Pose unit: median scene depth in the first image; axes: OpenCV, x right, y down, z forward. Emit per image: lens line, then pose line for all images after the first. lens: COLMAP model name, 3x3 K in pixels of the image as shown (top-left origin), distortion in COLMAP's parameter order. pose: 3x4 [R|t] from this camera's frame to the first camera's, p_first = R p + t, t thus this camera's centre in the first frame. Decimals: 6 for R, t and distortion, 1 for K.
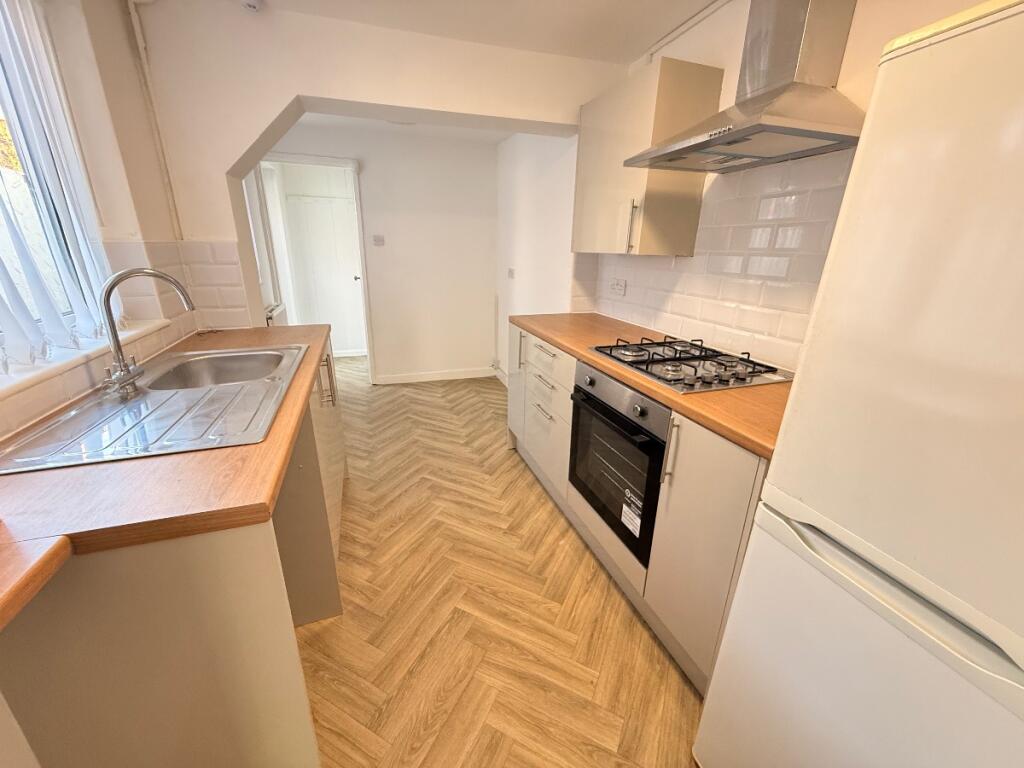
lens RADIAL K [[404.9, 0, 514.3], [0, 404.9, 380.2], [0, 0, 1]] dist [0.000377, 0.000010]
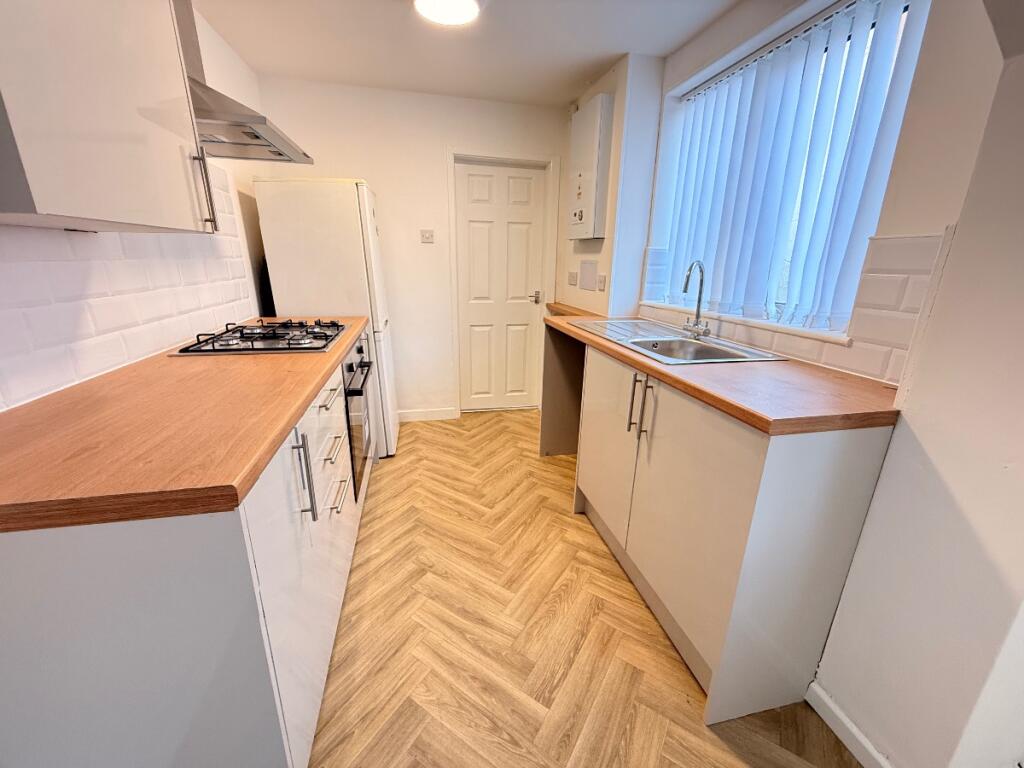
lens RADIAL K [[404.9, 0, 513.8], [0, 404.9, 386.3], [0, 0, 1]] dist [0.000377, 0.000010]
pose [[-0.993252, -0.062785, 0.097516, -0.130676], [0.005051, 0.816587, 0.577200, -0.403319], [-0.115870, 0.573798, -0.810759, 1.436630]]
